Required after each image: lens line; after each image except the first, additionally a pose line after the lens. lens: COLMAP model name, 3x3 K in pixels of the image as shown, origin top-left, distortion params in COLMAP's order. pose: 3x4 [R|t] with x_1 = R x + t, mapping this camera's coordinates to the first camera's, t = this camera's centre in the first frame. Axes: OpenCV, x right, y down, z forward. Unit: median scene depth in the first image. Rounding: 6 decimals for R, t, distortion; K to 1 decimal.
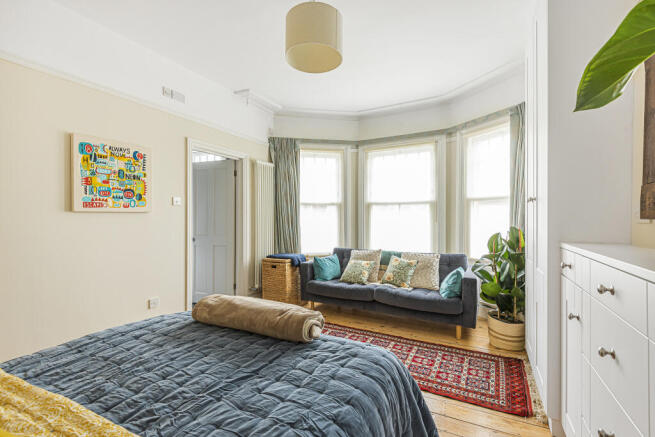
lens RADIAL K [[295.1, 0, 329.5], [0, 295.1, 218.1], [0, 0, 1]] dist [0.003999, 0.000262]
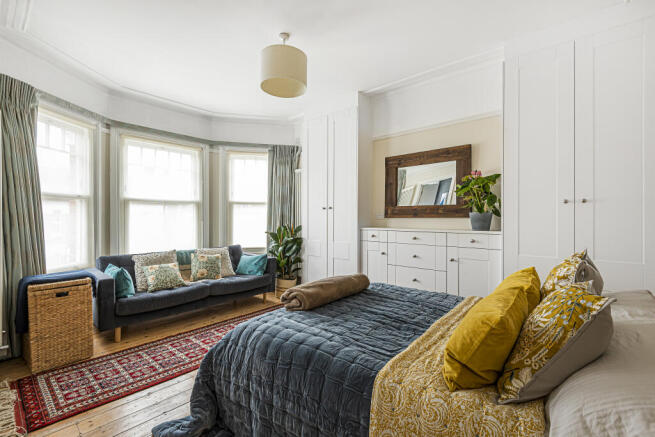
lens RADIAL K [[295.1, 0, 328.6], [0, 295.1, 218.6], [0, 0, 1]] dist [0.003999, 0.000262]
pose [[0.218071, -0.004272, 0.975924, -0.625329], [-0.003993, 0.999978, 0.005269, -0.002474], [-0.975925, -0.005046, 0.218049, 0.284123]]
